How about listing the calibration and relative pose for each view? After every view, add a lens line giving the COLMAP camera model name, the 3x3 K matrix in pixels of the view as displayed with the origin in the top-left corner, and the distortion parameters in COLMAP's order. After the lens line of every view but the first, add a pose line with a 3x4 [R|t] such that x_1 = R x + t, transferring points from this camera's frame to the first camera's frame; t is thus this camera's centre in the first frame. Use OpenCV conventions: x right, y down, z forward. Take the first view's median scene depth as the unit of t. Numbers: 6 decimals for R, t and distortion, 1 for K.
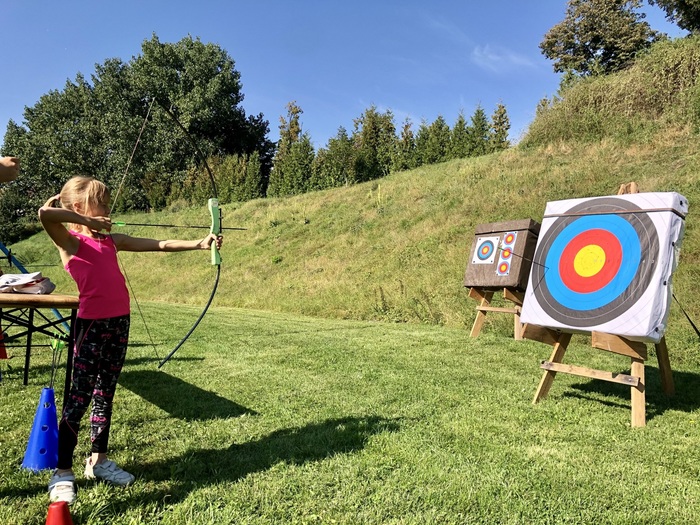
lens RADIAL K [[569.5, 0, 350.0], [0, 569.5, 262.0], [0, 0, 1]] dist [0.032100, -0.014226]
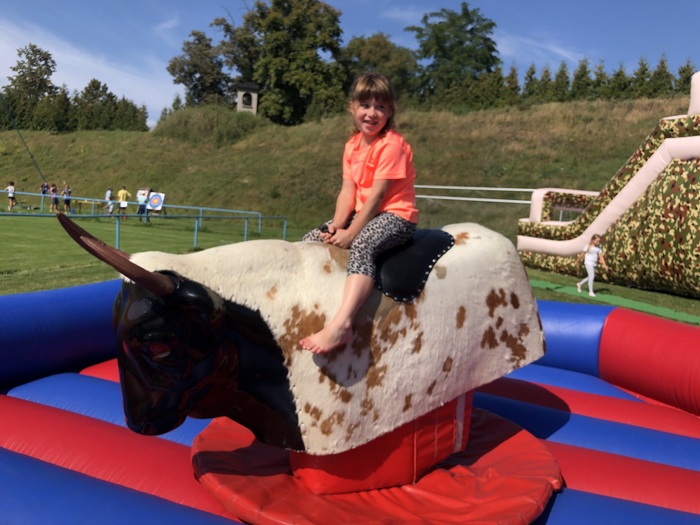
lens RADIAL K [[569.5, 0, 350.0], [0, 569.5, 261.7], [0, 0, 1]] dist [0.032100, -0.014226]
pose [[0.817721, -0.014788, 0.575424, -0.429564], [-0.079631, 0.987151, 0.138531, -0.105289], [-0.570080, -0.159101, 0.806037, -1.550884]]
